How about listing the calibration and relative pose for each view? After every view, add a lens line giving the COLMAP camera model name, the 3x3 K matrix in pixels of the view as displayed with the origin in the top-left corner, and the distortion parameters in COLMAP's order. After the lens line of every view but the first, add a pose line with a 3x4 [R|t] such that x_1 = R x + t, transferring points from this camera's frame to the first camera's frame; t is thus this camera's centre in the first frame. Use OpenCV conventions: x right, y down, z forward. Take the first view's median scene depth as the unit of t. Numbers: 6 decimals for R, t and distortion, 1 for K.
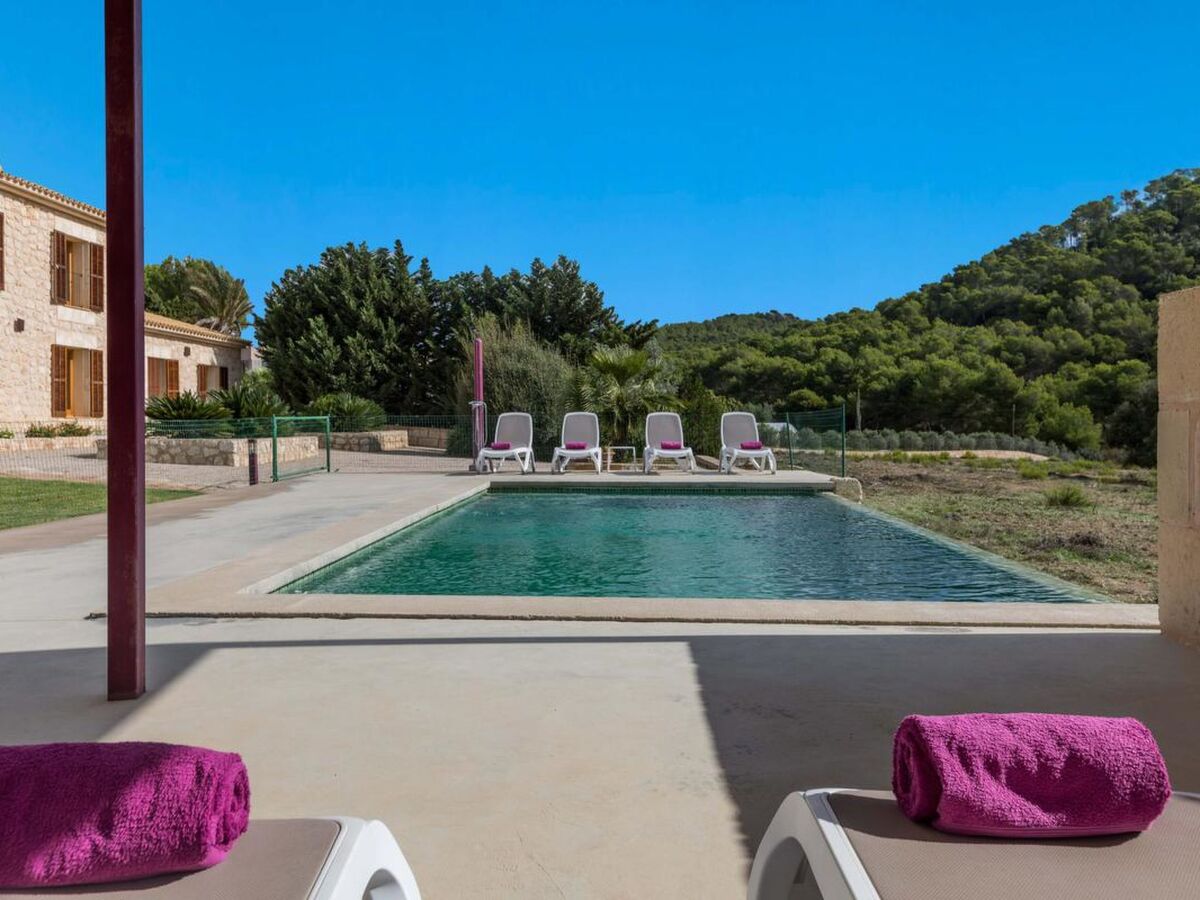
lens RADIAL K [[911.0, 0, 536.5], [0, 911.0, 433.5], [0, 0, 1]] dist [0.025439, -0.000939]
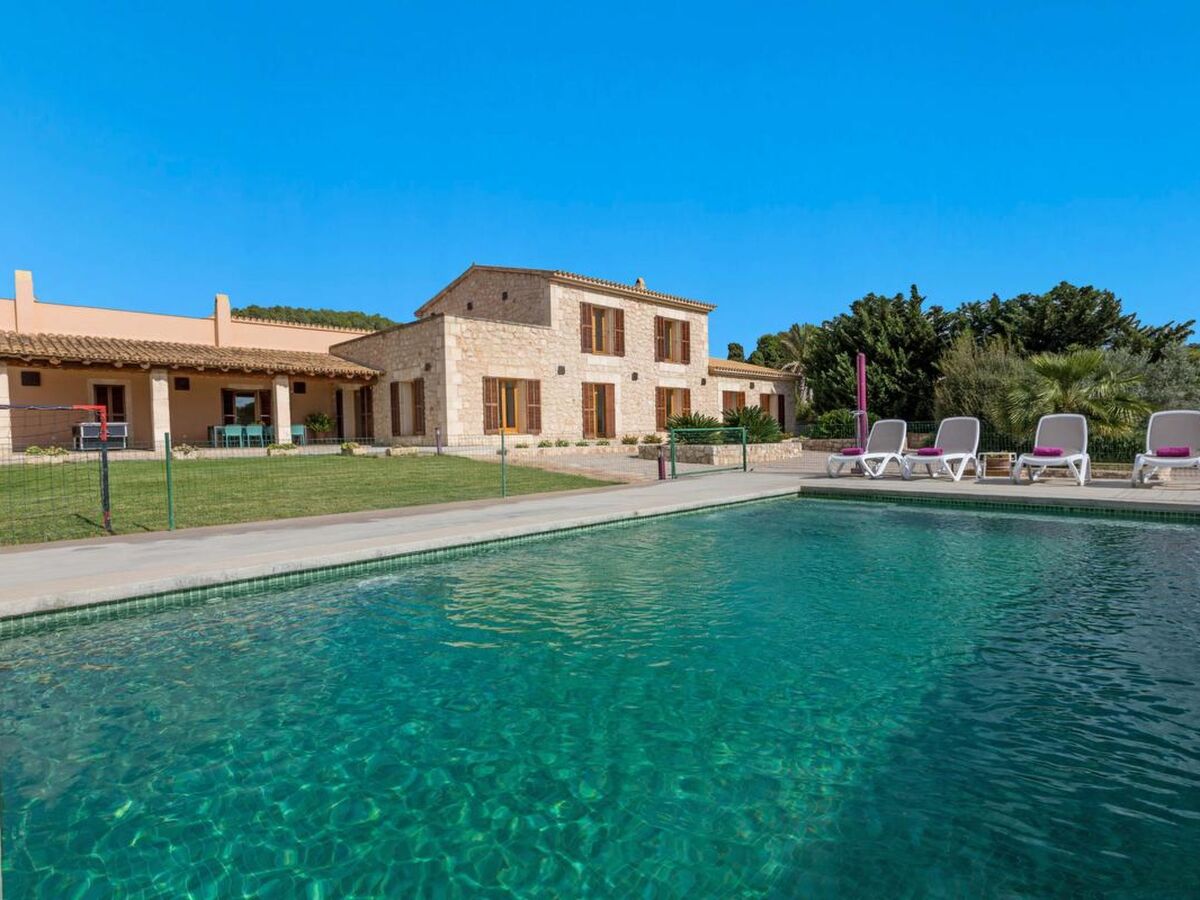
lens RADIAL K [[587.8, 0, 615.2], [0, 587.8, 479.4], [0, 0, 1]] dist [-0.001299, -0.000345]
pose [[0.763890, 0.033514, -0.644475, 0.072117], [0.010797, 0.997847, 0.064687, -0.000658], [0.645256, -0.056372, 0.761884, 0.109362]]
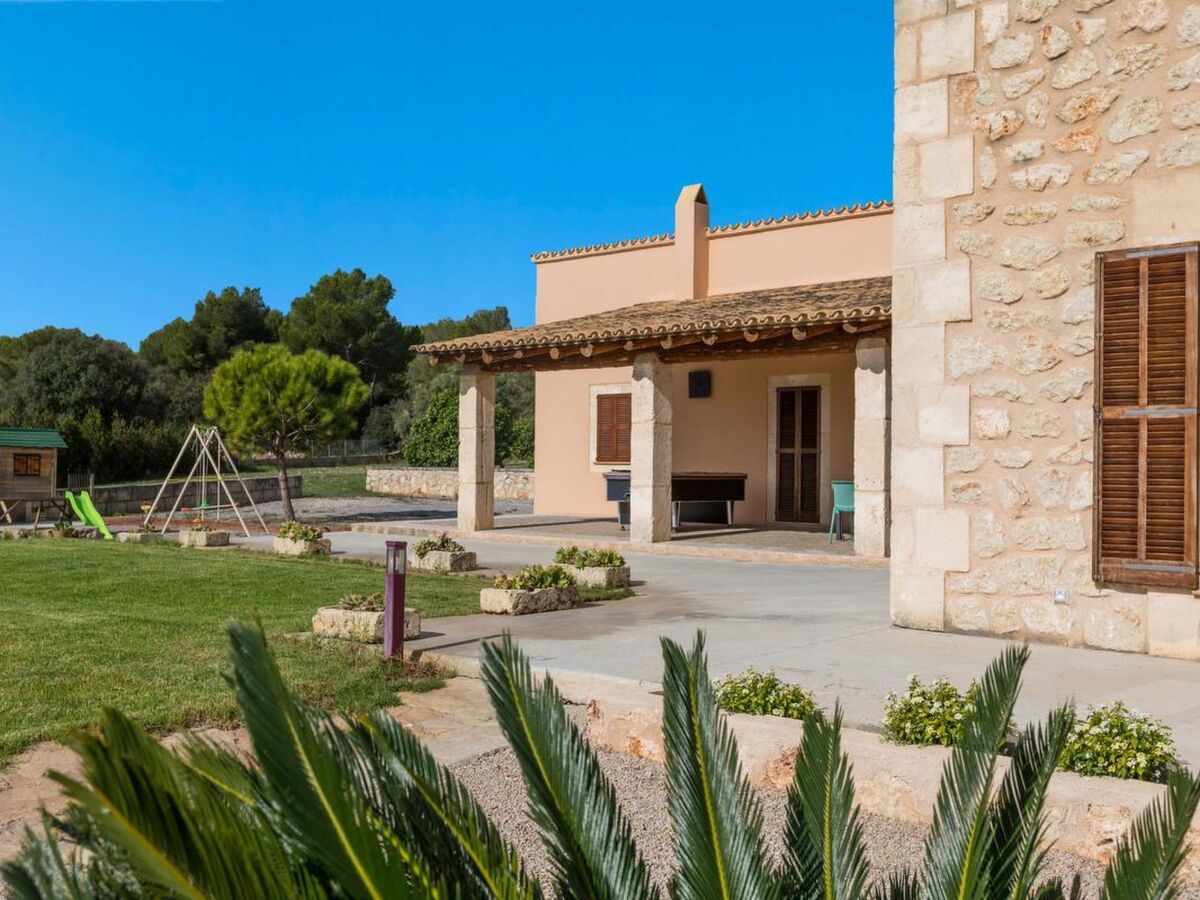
lens RADIAL K [[1238.4, 0, 600.0], [0, 1238.4, 450.0], [0, 0, 1]] dist [0.007191, 0.009800]
pose [[-0.616729, -0.019002, -0.786946, -0.191846], [-0.027726, 0.999613, -0.002409, -0.030256], [0.786687, 0.020333, -0.617017, 0.550674]]
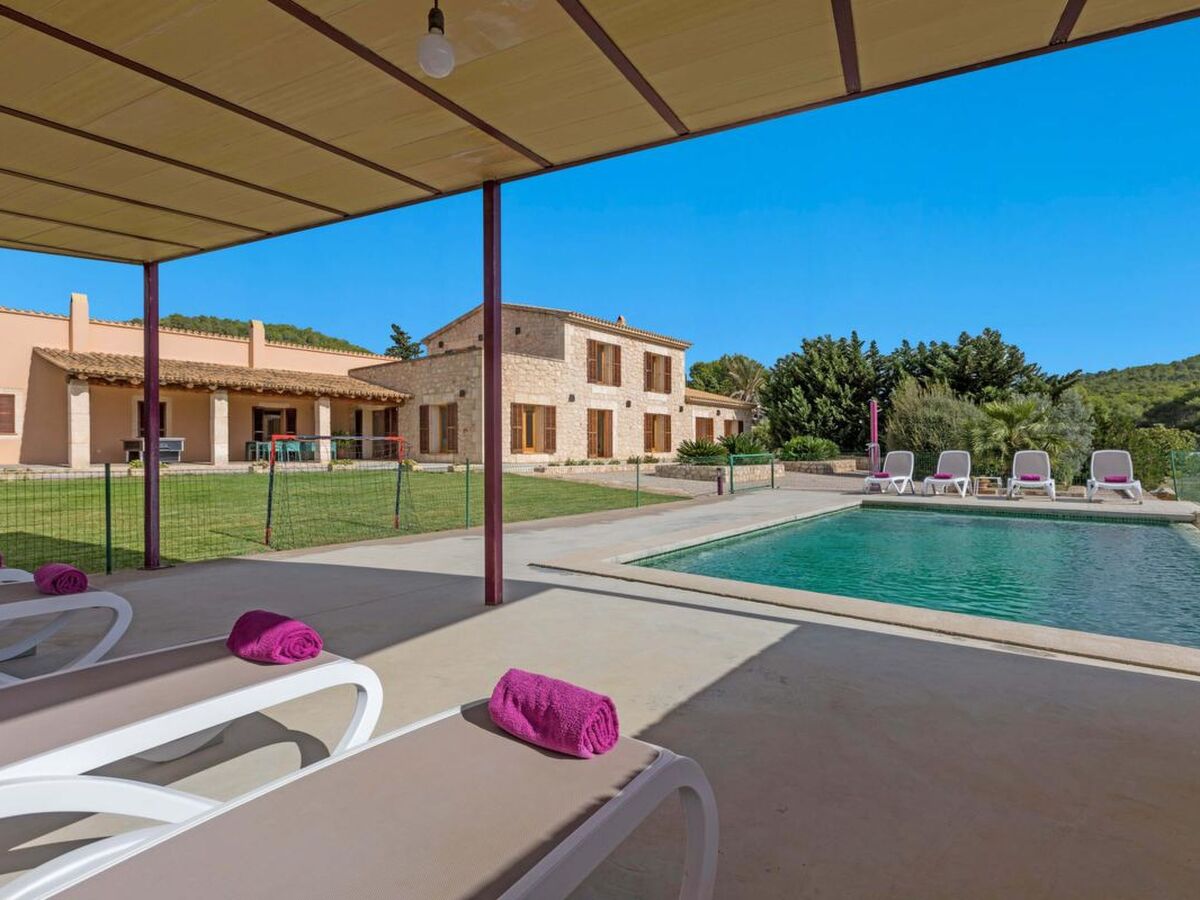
lens RADIAL K [[566.2, 0, 601.0], [0, 566.2, 466.8], [0, 0, 1]] dist [-0.000452, 0.008117]
pose [[0.823258, 0.011762, -0.567545, 0.038499], [-0.003407, 0.999870, 0.015779, -0.004452], [0.567656, -0.011057, 0.823191, 0.003596]]
